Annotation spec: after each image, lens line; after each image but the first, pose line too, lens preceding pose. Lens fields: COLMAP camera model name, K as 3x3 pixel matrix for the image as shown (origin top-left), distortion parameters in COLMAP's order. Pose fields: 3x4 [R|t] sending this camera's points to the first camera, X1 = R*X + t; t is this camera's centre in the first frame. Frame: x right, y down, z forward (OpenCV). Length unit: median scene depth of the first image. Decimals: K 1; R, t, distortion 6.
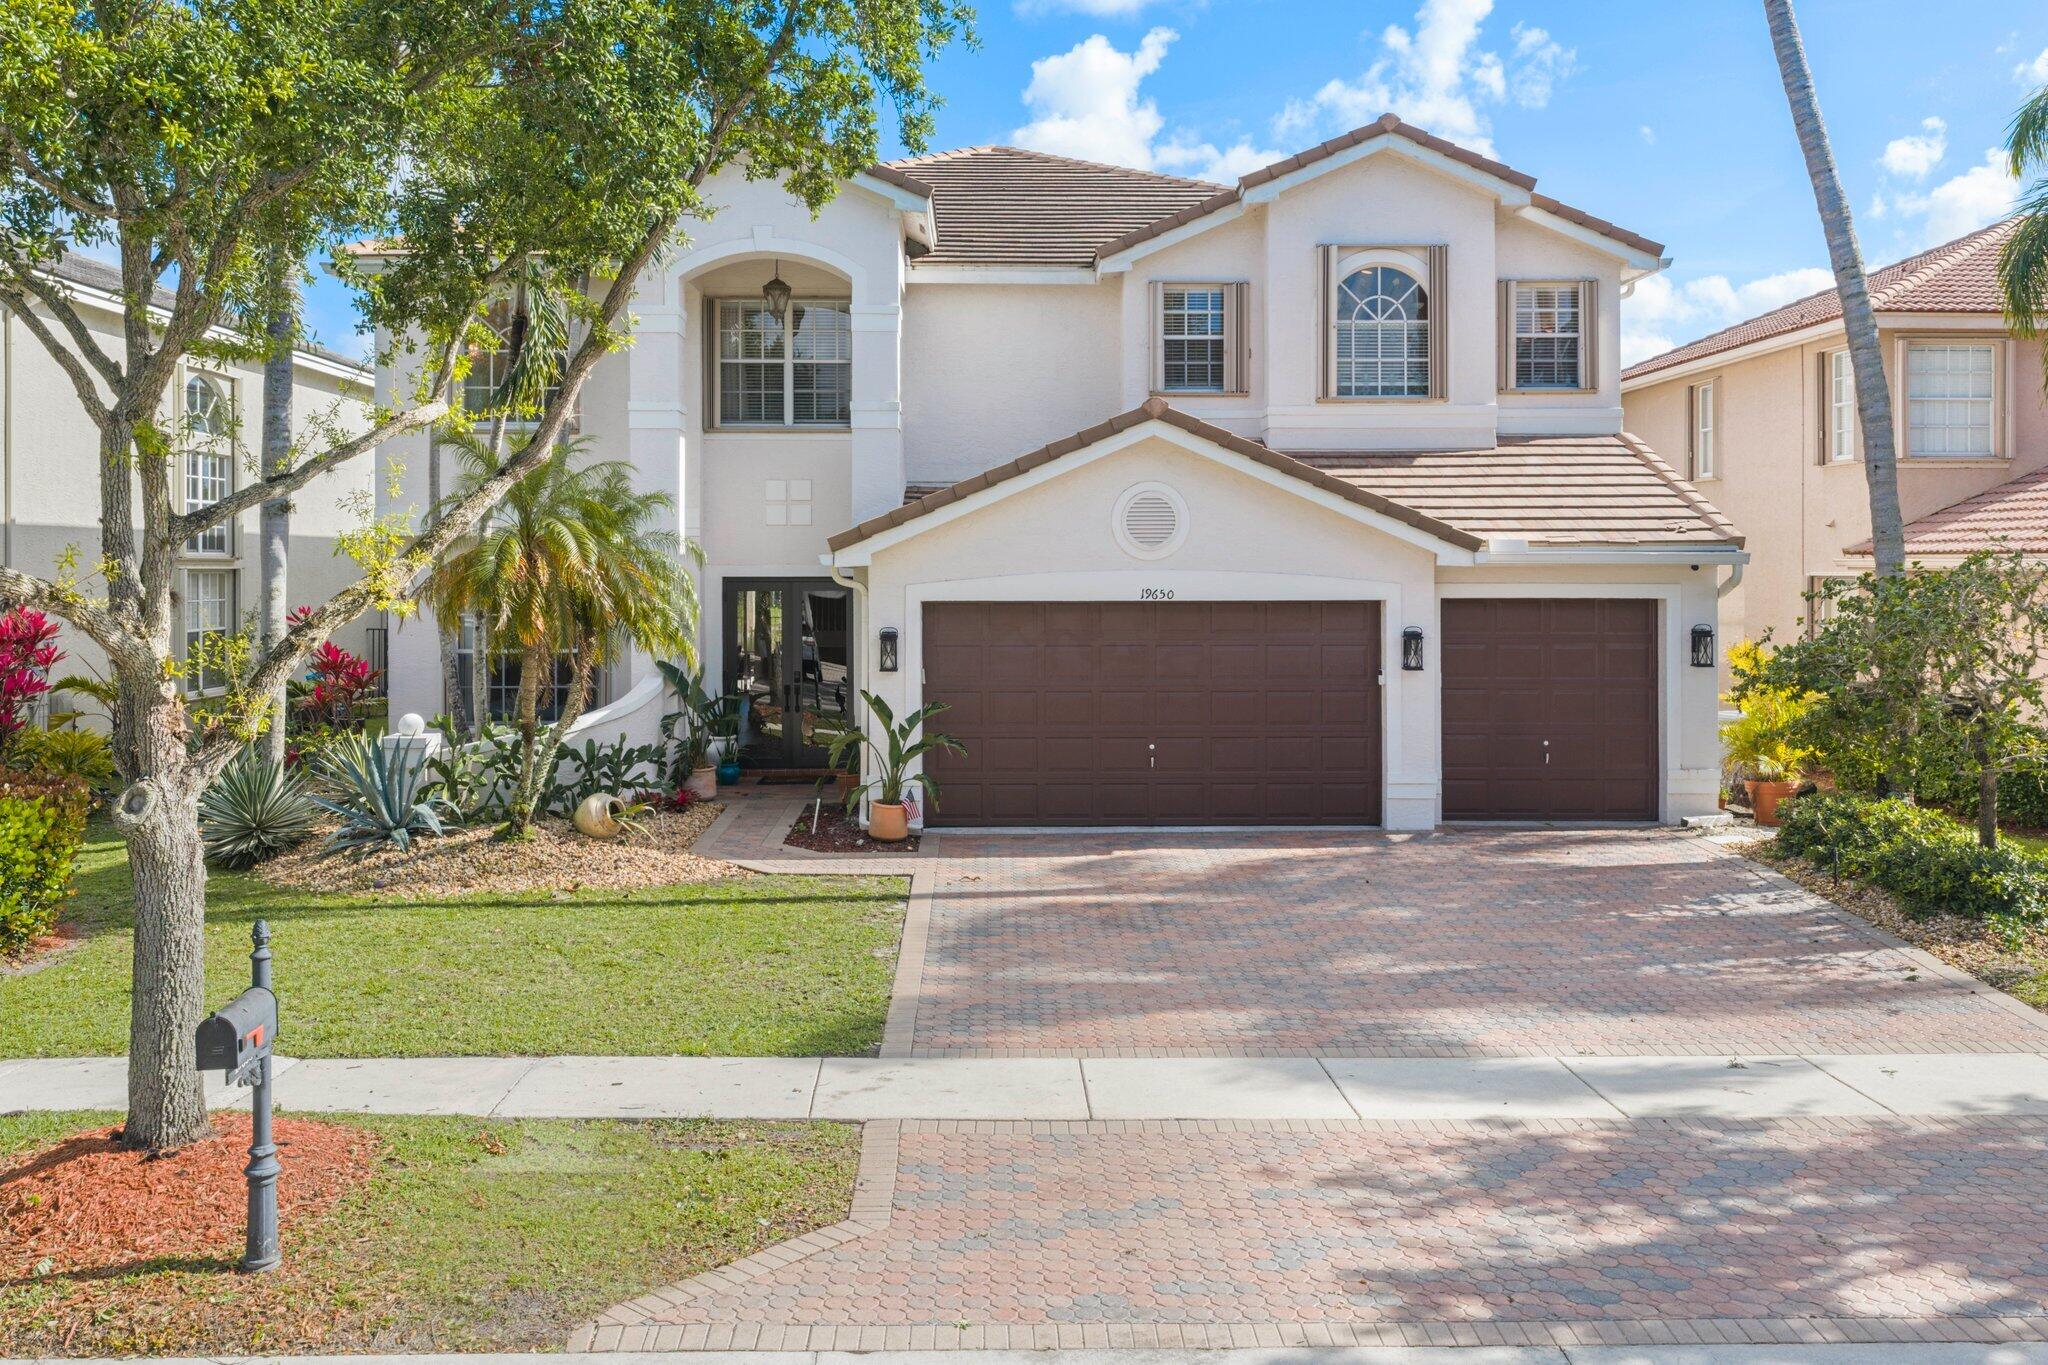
lens RADIAL K [[1727.0, 0, 1089.3], [0, 1727.0, 545.7], [0, 0, 1]] dist [0.006683, -0.011904]
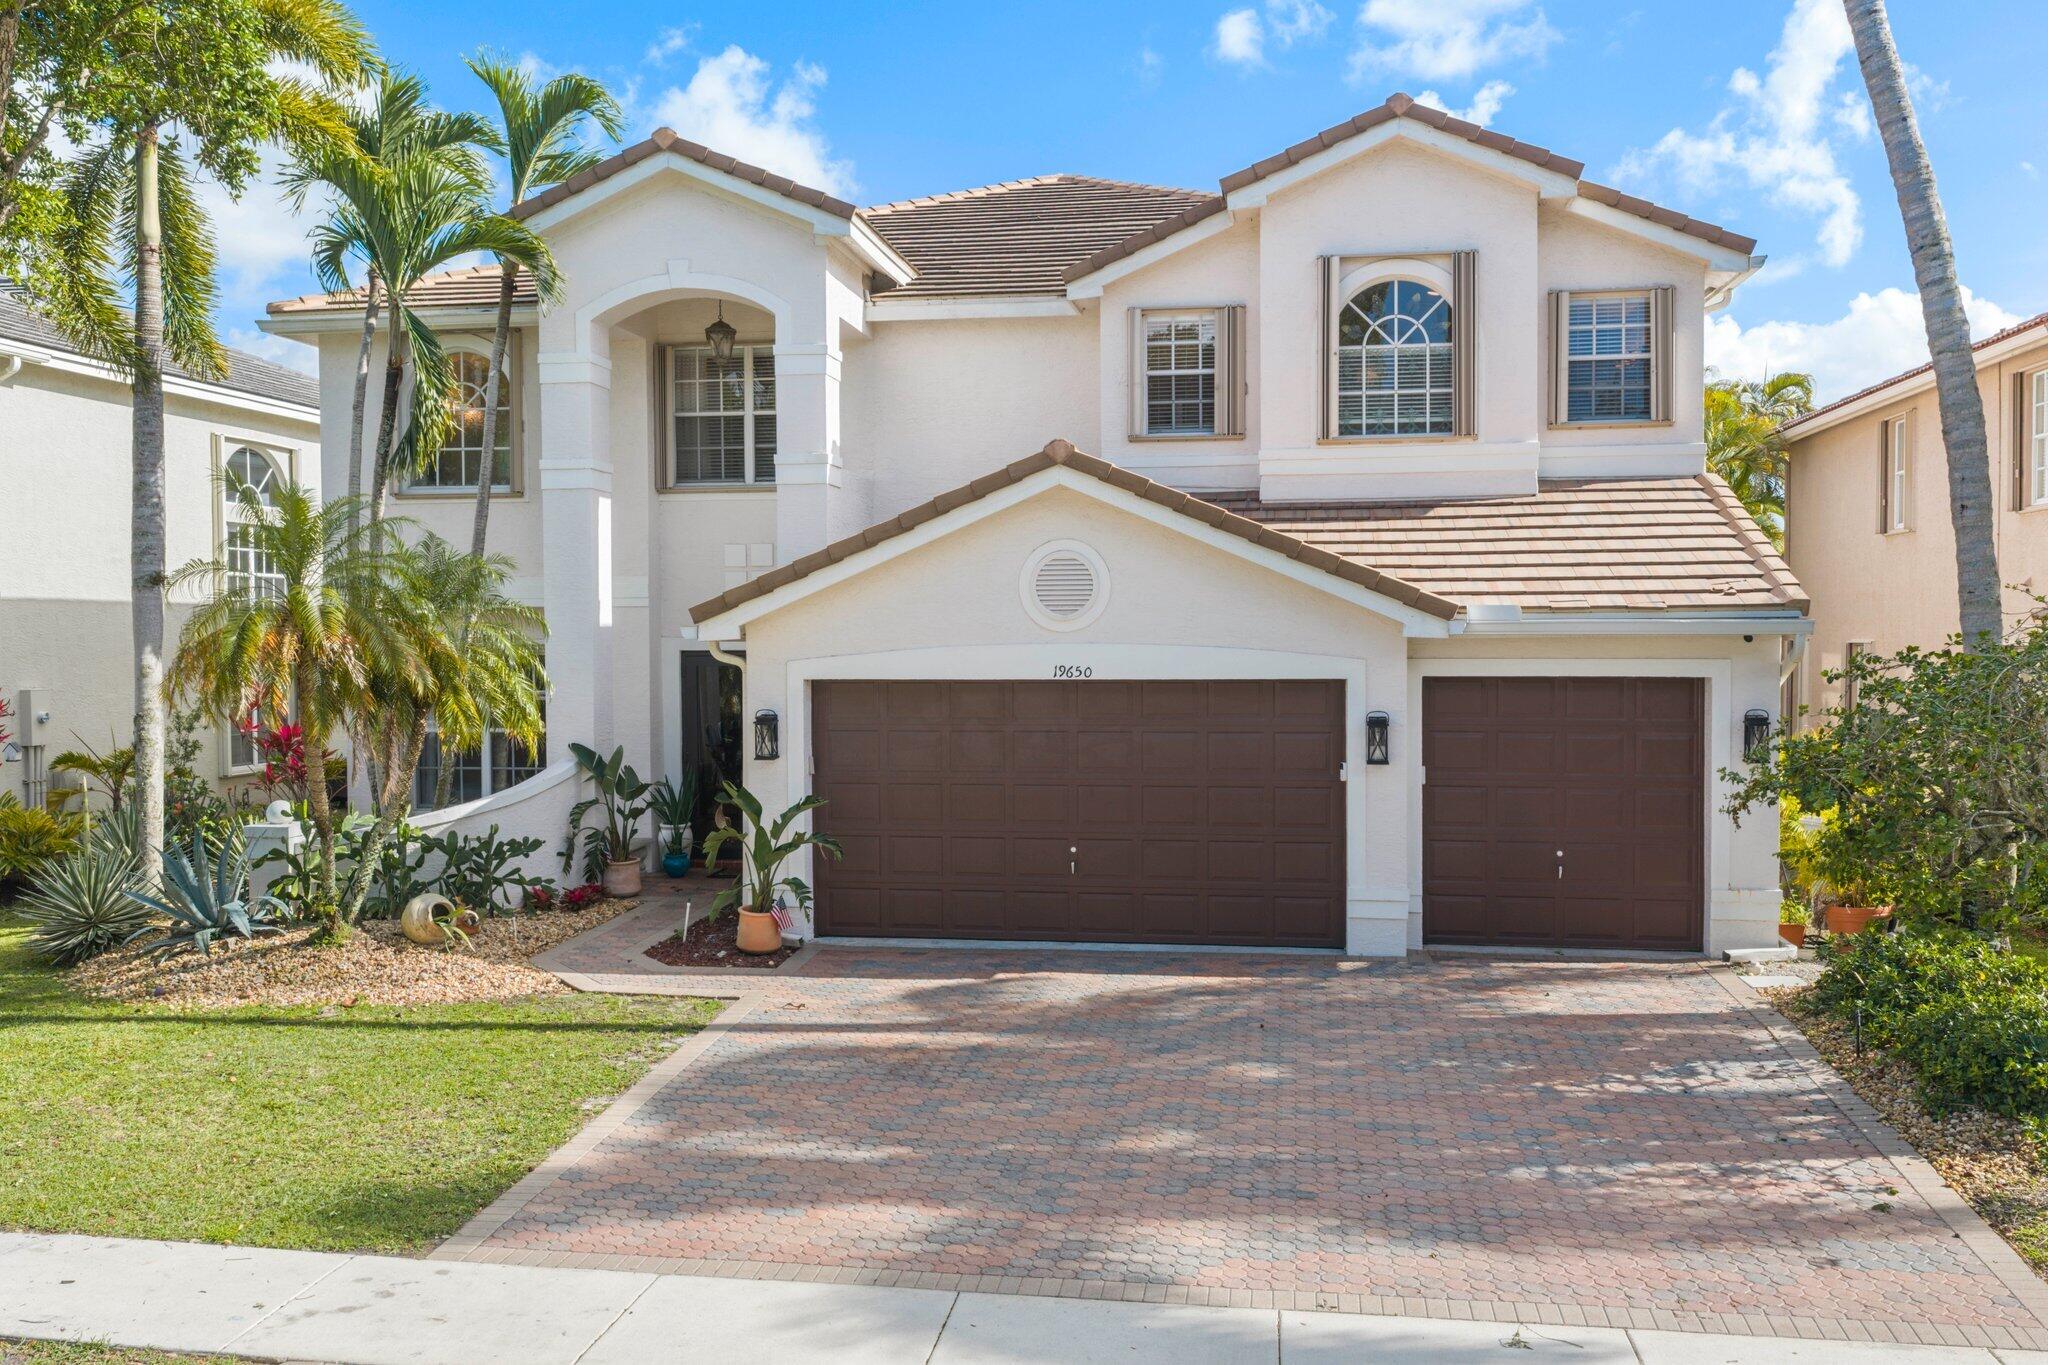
lens RADIAL K [[1727.0, 0, 1072.4], [0, 1727.0, 672.7], [0, 0, 1]] dist [0.006683, -0.011904]
pose [[0.984111, 0.000374, -0.177554, 0.190049], [0.005793, 0.999398, 0.034216, -0.000709], [0.177460, -0.034701, 0.983516, 0.163594]]
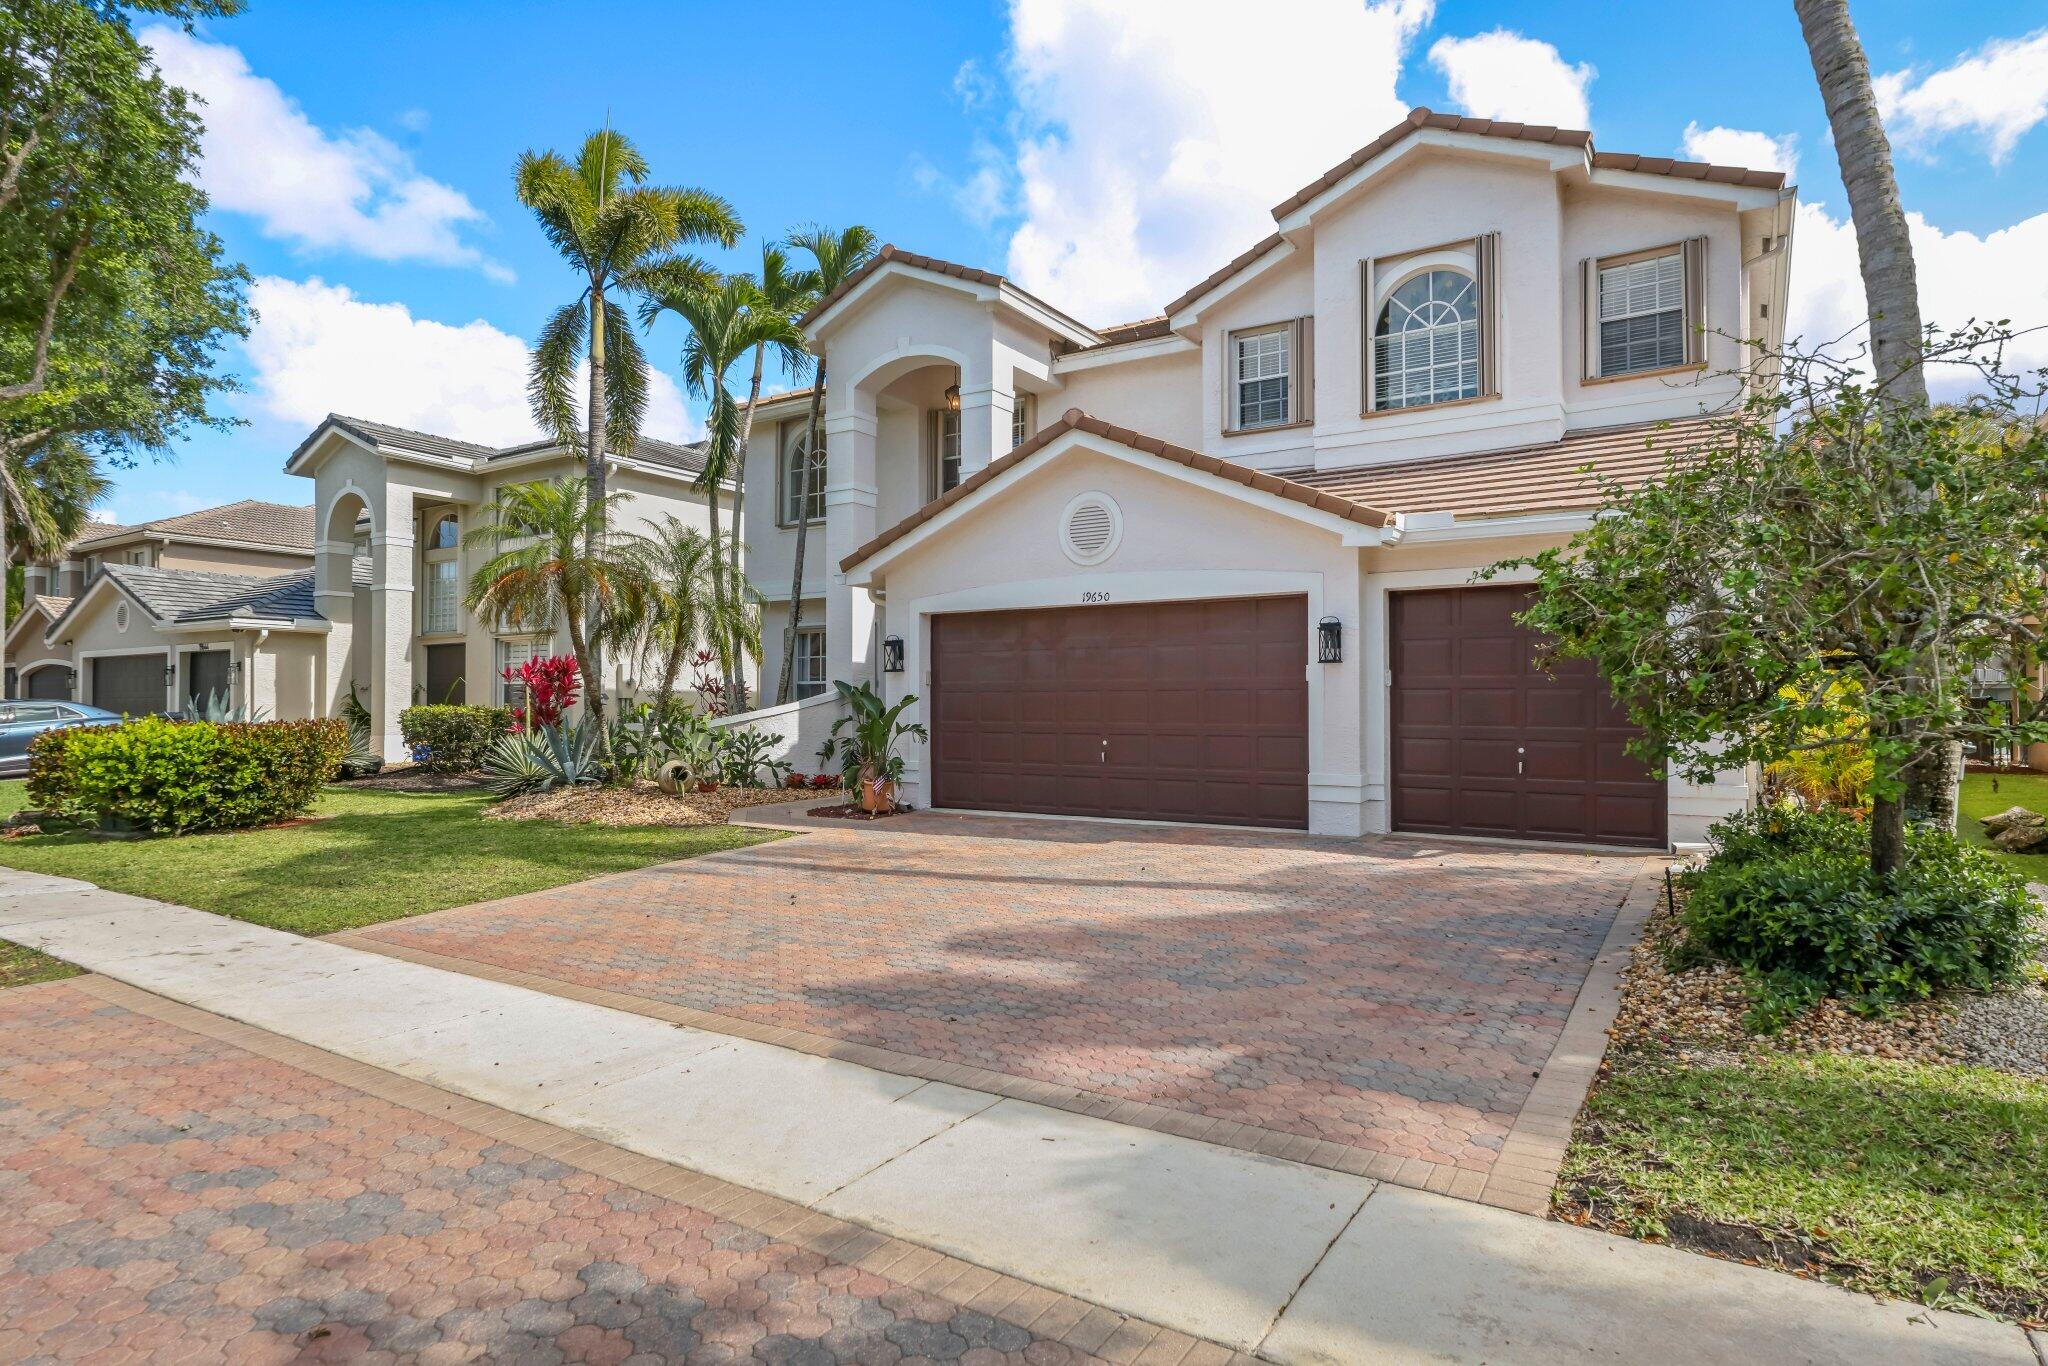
lens RADIAL K [[1136.3, 0, 1034.7], [0, 1136.3, 683.3], [0, 0, 1]] dist [-0.000389, -0.001965]
pose [[0.824304, -0.011963, -0.566020, 0.402867], [0.010458, 0.999928, -0.005904, 0.084554], [0.566050, -0.001053, 0.824370, 0.402523]]
